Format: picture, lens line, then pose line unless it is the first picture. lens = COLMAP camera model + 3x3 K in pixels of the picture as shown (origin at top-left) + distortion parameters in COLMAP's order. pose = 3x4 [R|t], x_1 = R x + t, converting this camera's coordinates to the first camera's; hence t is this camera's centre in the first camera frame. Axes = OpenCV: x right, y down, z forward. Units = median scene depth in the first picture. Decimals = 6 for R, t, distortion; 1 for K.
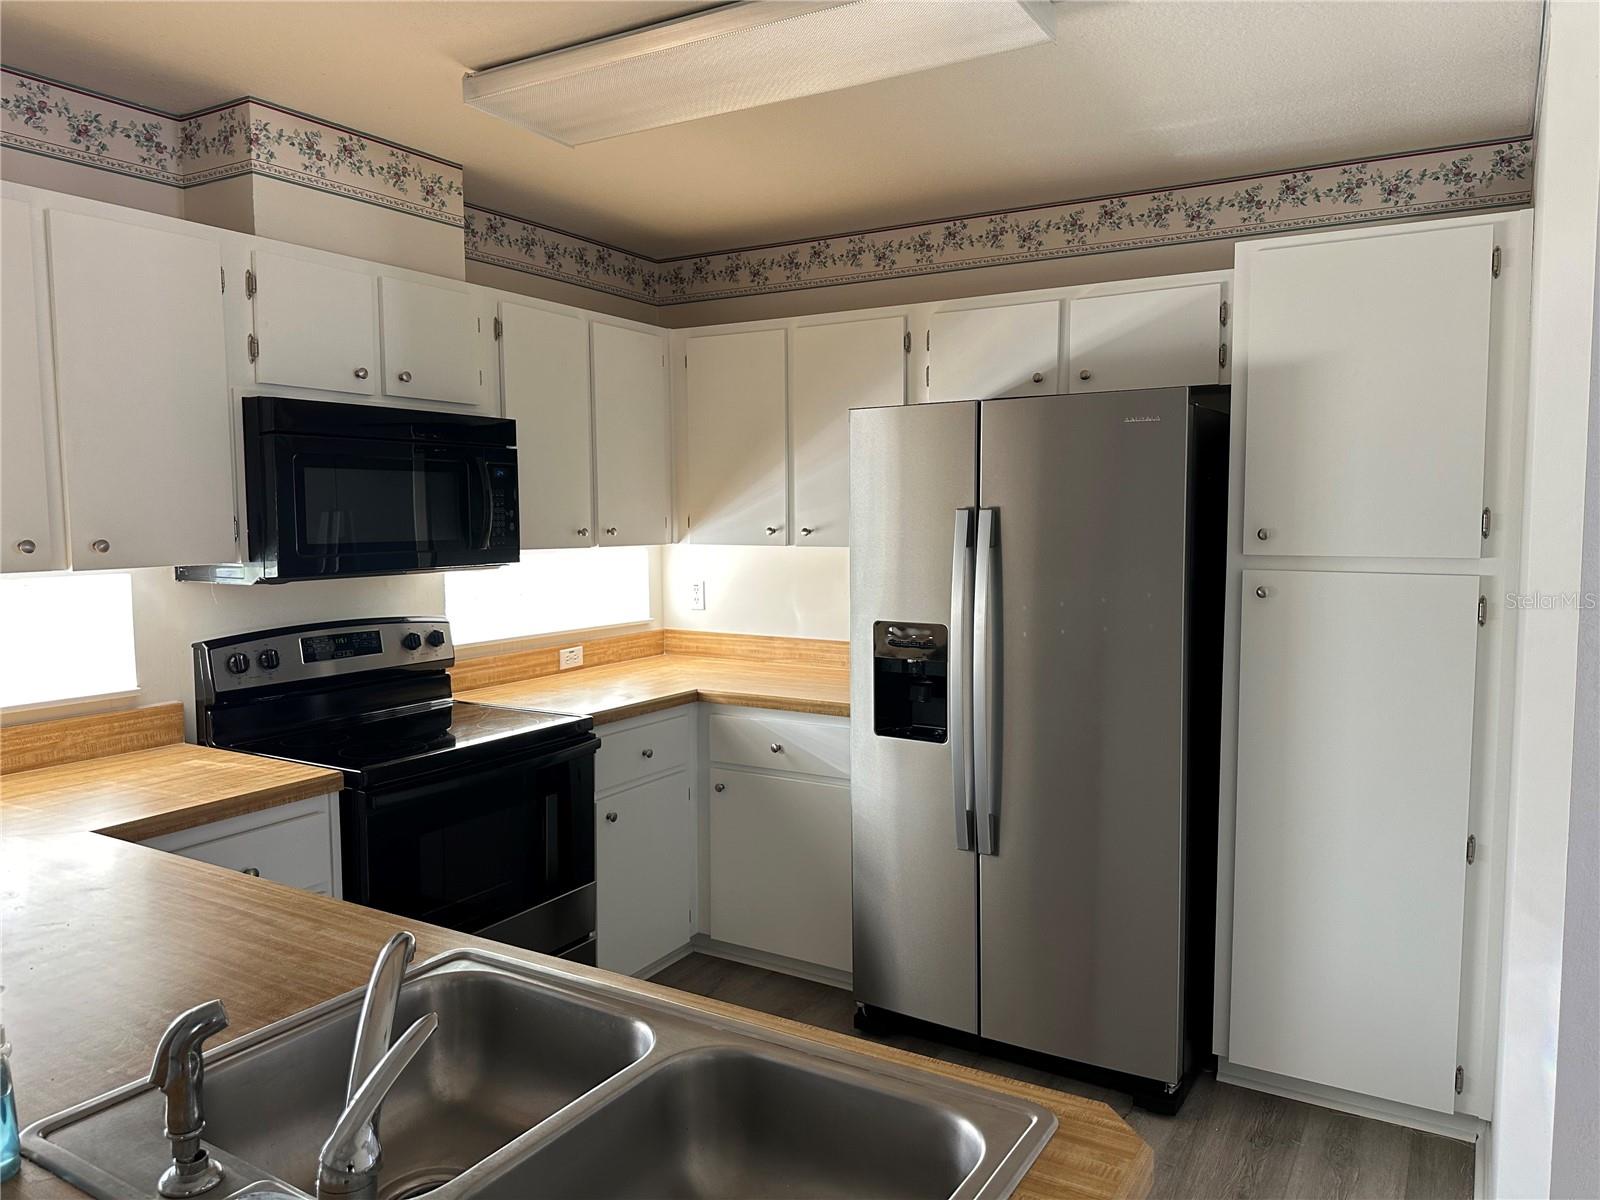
lens RADIAL K [[1129.6, 0, 807.2], [0, 1129.6, 594.8], [0, 0, 1]] dist [0.074022, -0.113601]
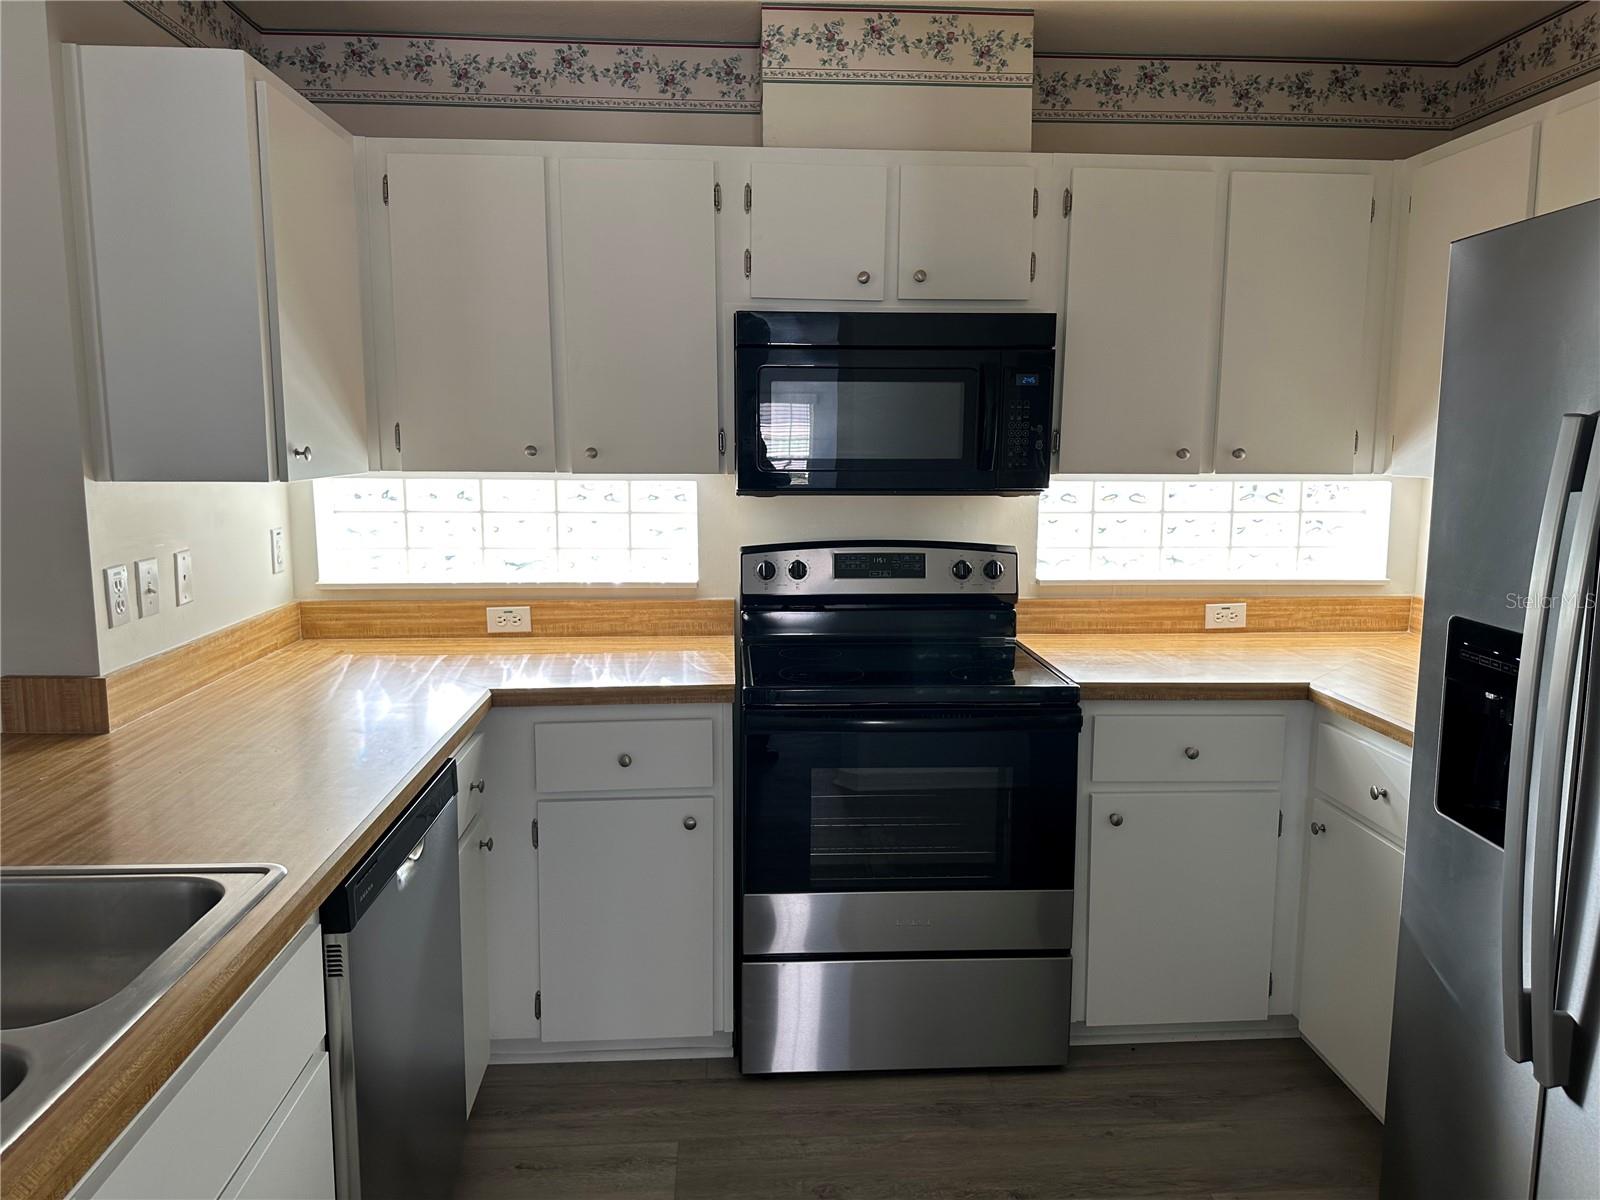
lens RADIAL K [[1118.0, 0, 801.4], [0, 1118.0, 589.9], [0, 0, 1]] dist [0.107550, -0.162938]
pose [[0.566804, 0.118591, -0.815273, 0.322596], [-0.070663, 0.992937, 0.095308, -0.020067], [0.820817, 0.003589, 0.571180, 0.373961]]
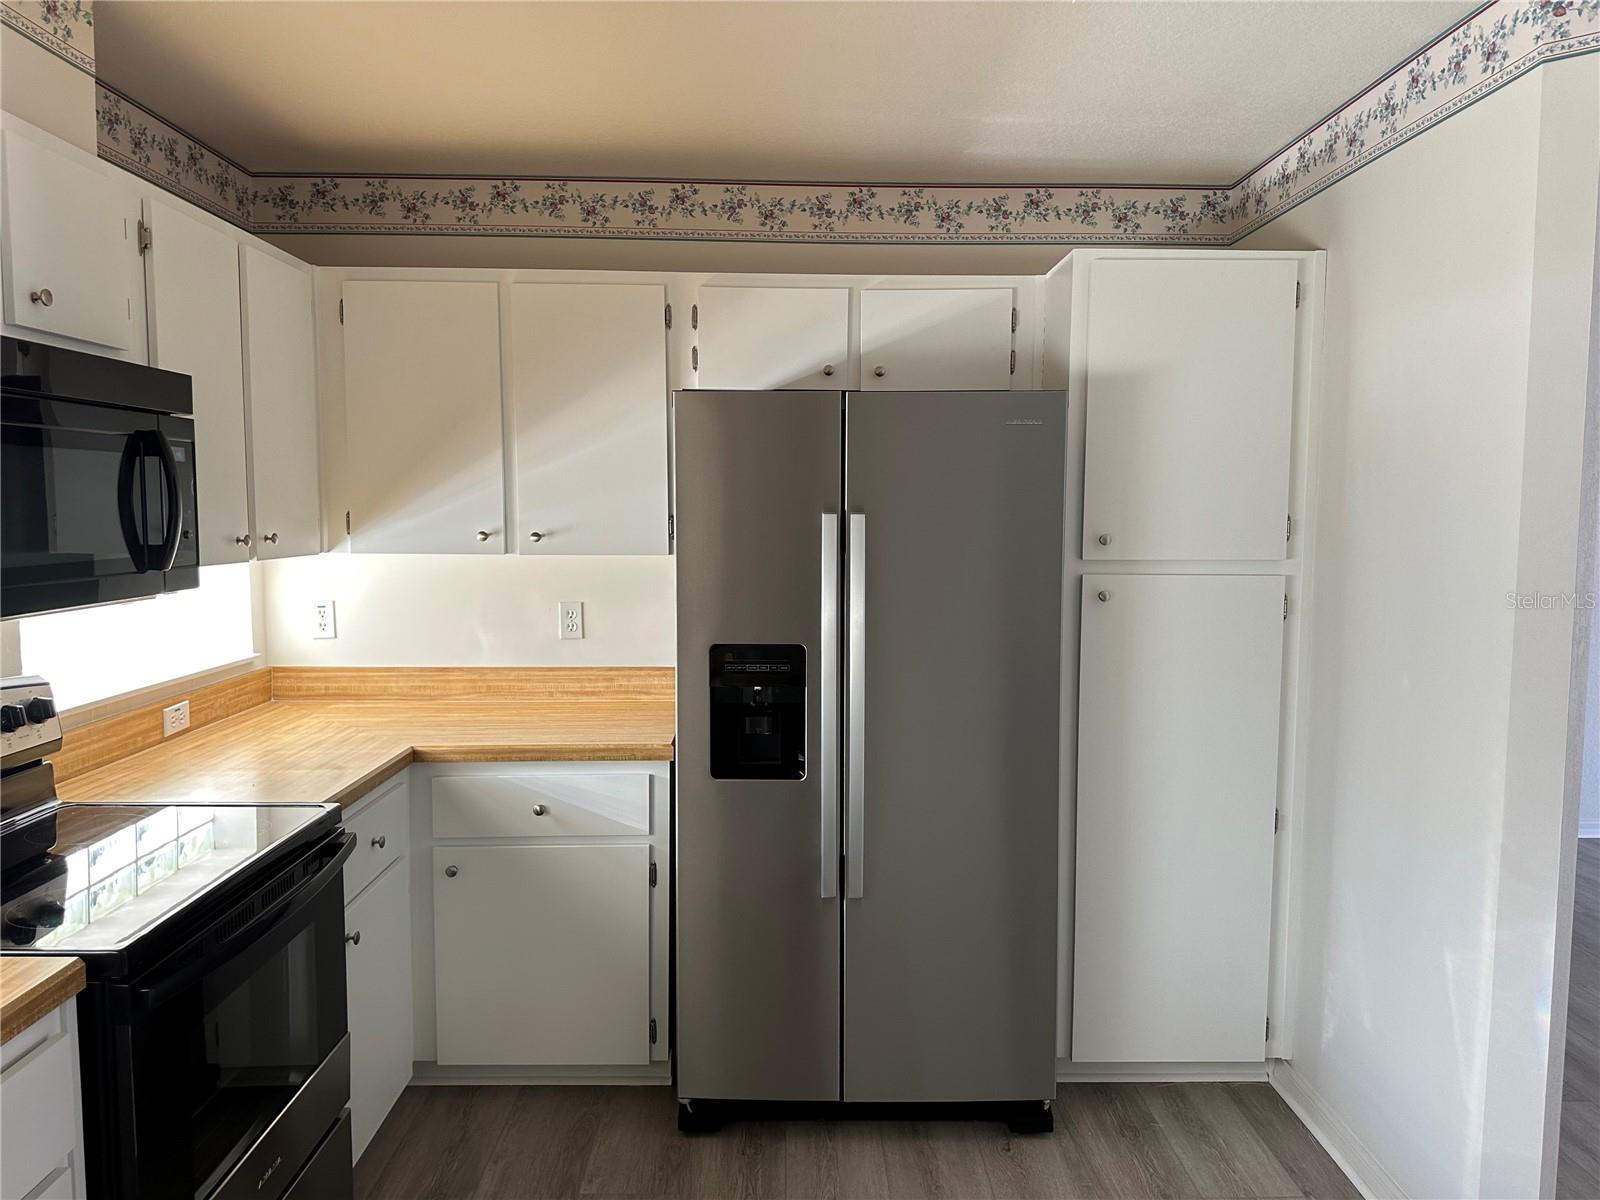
lens RADIAL K [[1129.6, 0, 807.2], [0, 1129.6, 594.8], [0, 0, 1]] dist [0.074022, -0.113601]
pose [[0.847627, -0.035084, 0.529431, -0.303688], [0.032734, 0.999369, 0.013817, -0.021856], [-0.529581, 0.005619, 0.848241, 0.230806]]
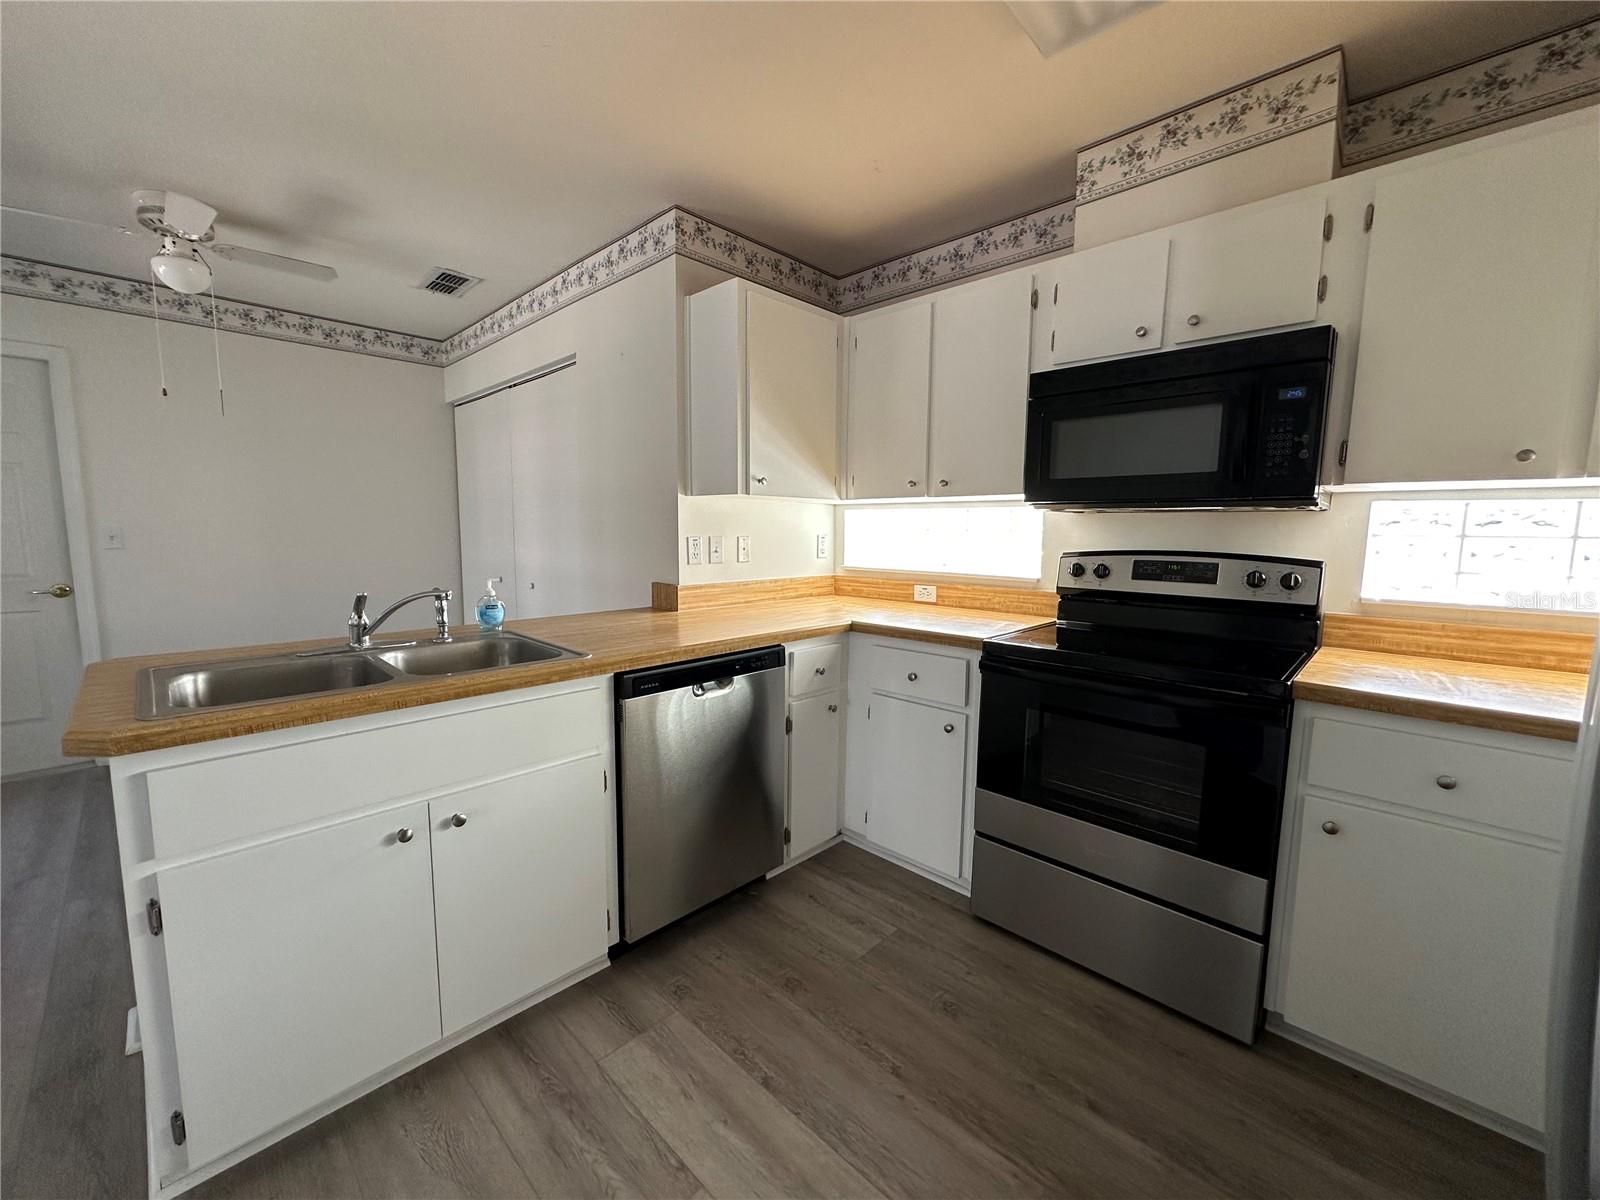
lens RADIAL K [[636.7, 0, 800.0], [0, 636.7, 600.0], [0, 0, 1]] dist [0.001270, -0.000475]
pose [[-0.227543, 0.109177, -0.967628, 0.308166], [-0.085873, 0.987574, 0.131621, 0.019066], [0.969974, 0.113043, -0.215340, 0.727368]]
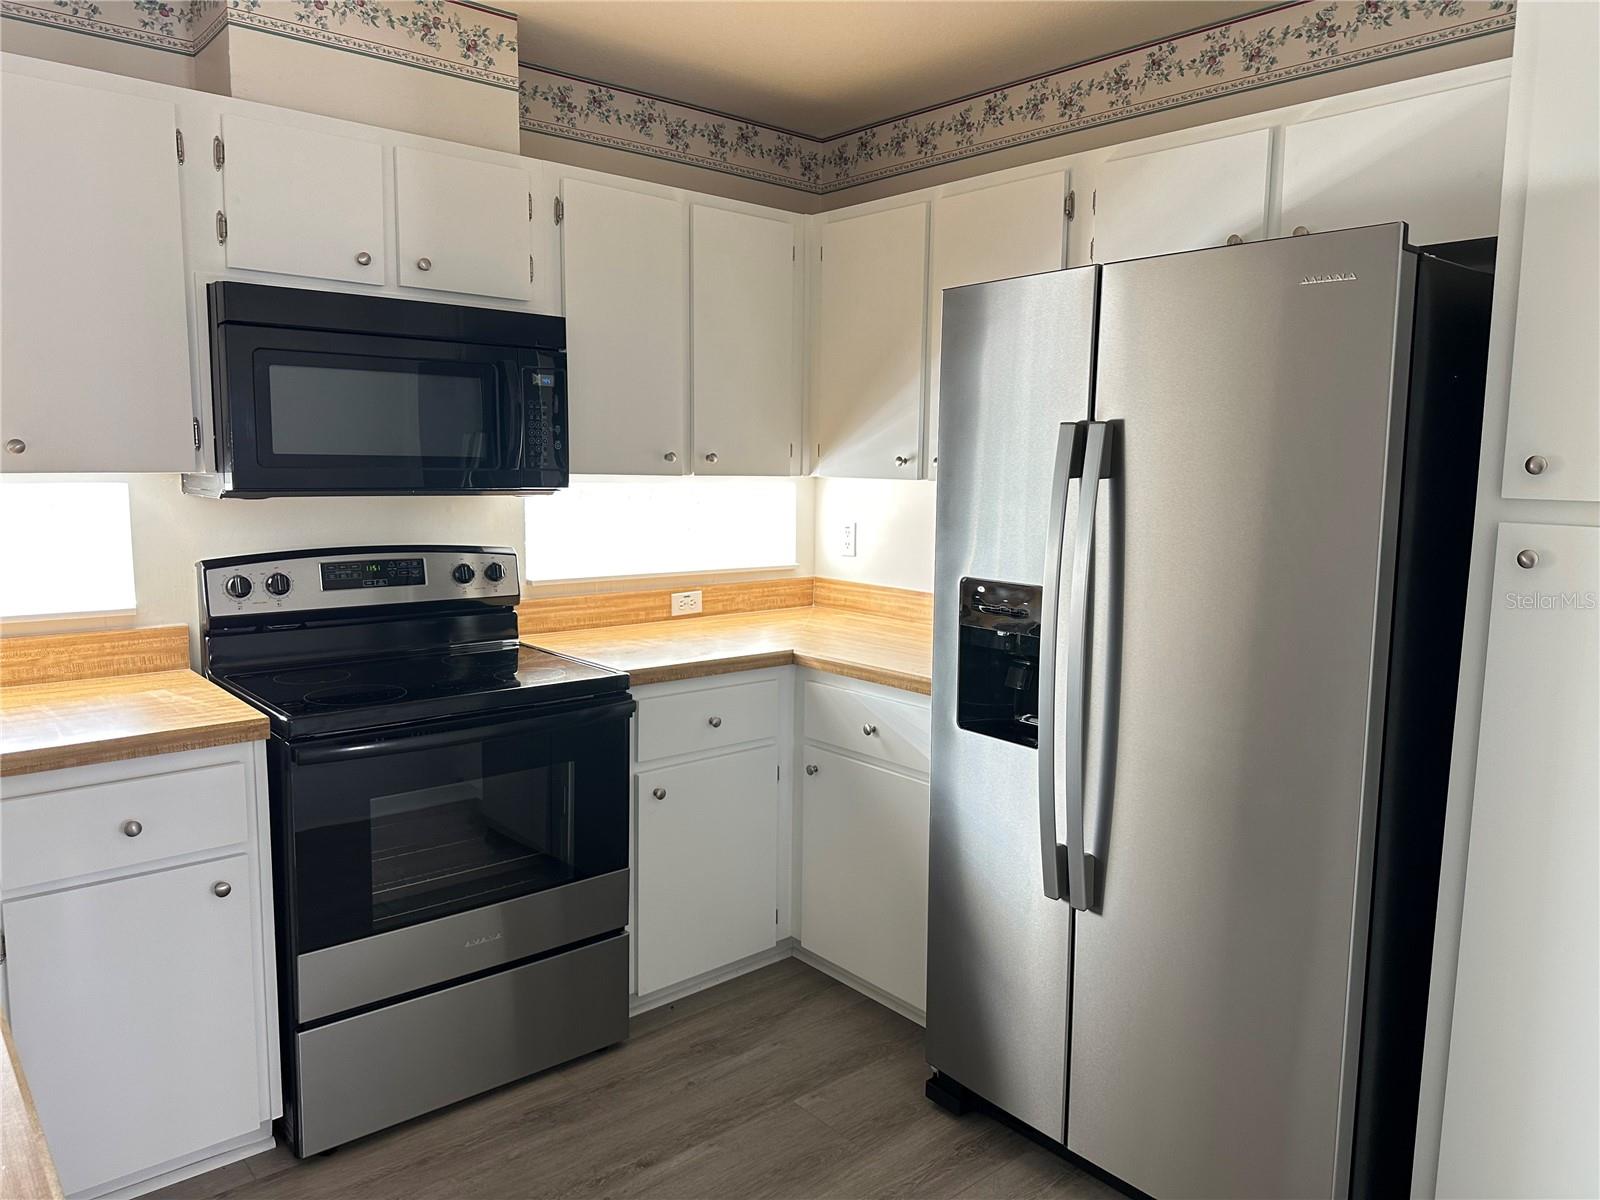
lens RADIAL K [[1129.6, 0, 807.2], [0, 1129.6, 594.8], [0, 0, 1]] dist [0.074022, -0.113601]
pose [[0.949483, 0.055847, -0.308808, 0.183115], [-0.042523, 0.997858, 0.049715, 0.002000], [0.310923, -0.034072, 0.949824, 0.240152]]
